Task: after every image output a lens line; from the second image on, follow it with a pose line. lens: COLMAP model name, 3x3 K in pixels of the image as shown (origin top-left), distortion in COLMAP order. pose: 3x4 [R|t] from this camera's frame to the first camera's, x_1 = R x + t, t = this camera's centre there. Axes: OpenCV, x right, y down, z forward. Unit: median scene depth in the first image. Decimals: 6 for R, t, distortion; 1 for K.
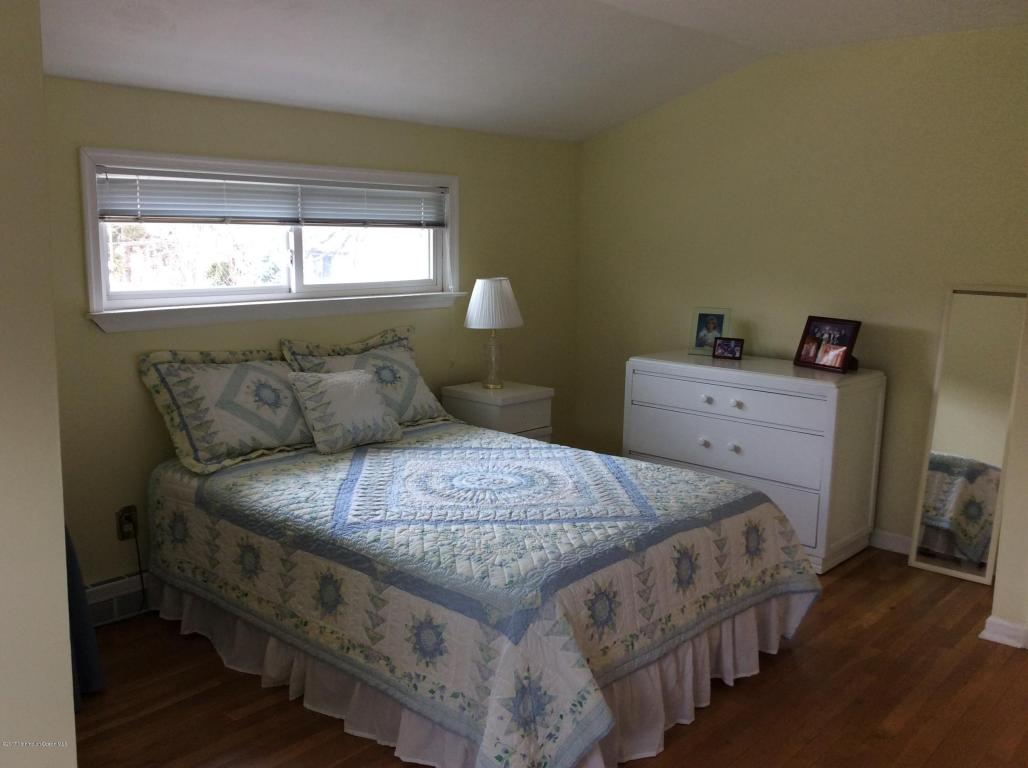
lens RADIAL K [[932.9, 0, 513.8], [0, 932.9, 384.9], [0, 0, 1]] dist [0.074294, -0.153843]
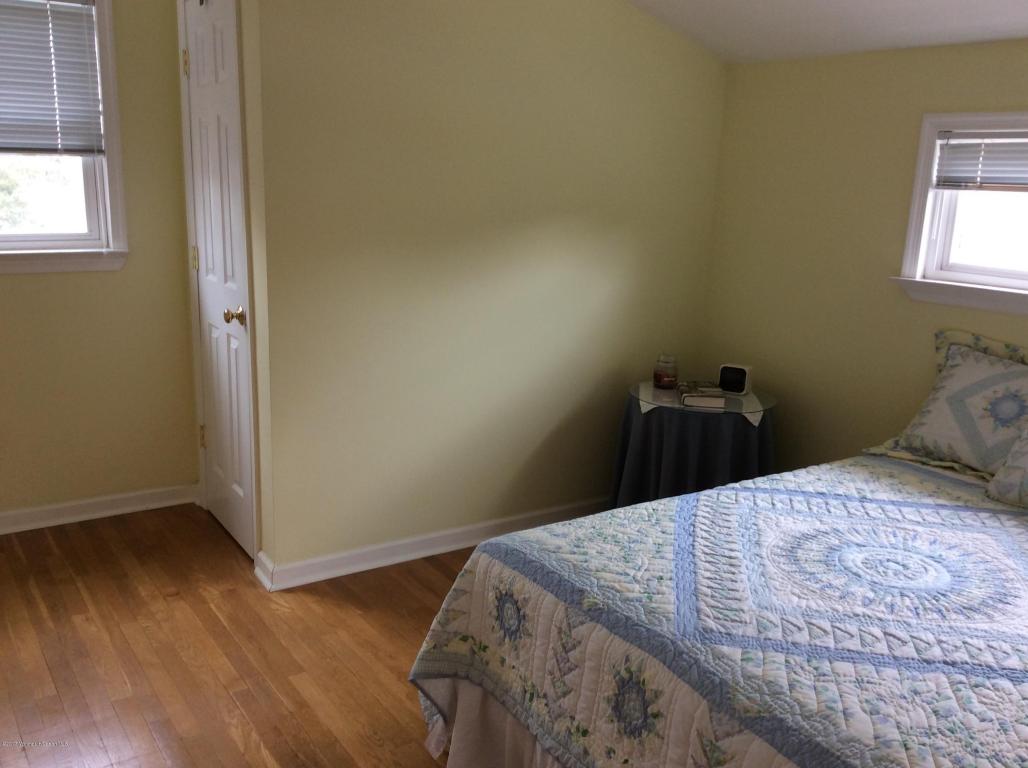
lens RADIAL K [[932.9, 0, 513.5], [0, 932.9, 379.5], [0, 0, 1]] dist [0.074294, -0.153843]
pose [[-0.255766, 0.184637, -0.948943, 0.634784], [-0.199921, 0.950272, 0.238779, -0.127322], [0.945841, 0.250785, -0.206134, 0.817702]]
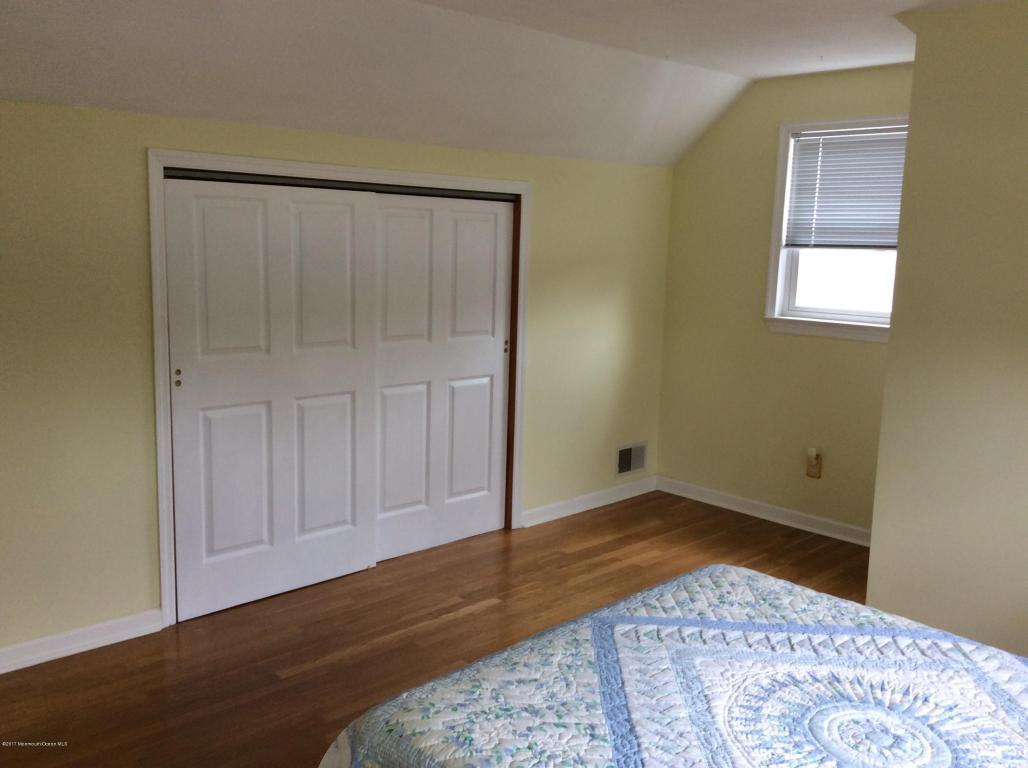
lens RADIAL K [[932.9, 0, 512.7], [0, 932.9, 382.7], [0, 0, 1]] dist [0.074294, -0.153843]
pose [[-0.995361, -0.070994, 0.064937, 0.154188], [-0.045977, 0.943853, 0.327151, -0.245722], [-0.084517, 0.322647, -0.942738, 1.405155]]
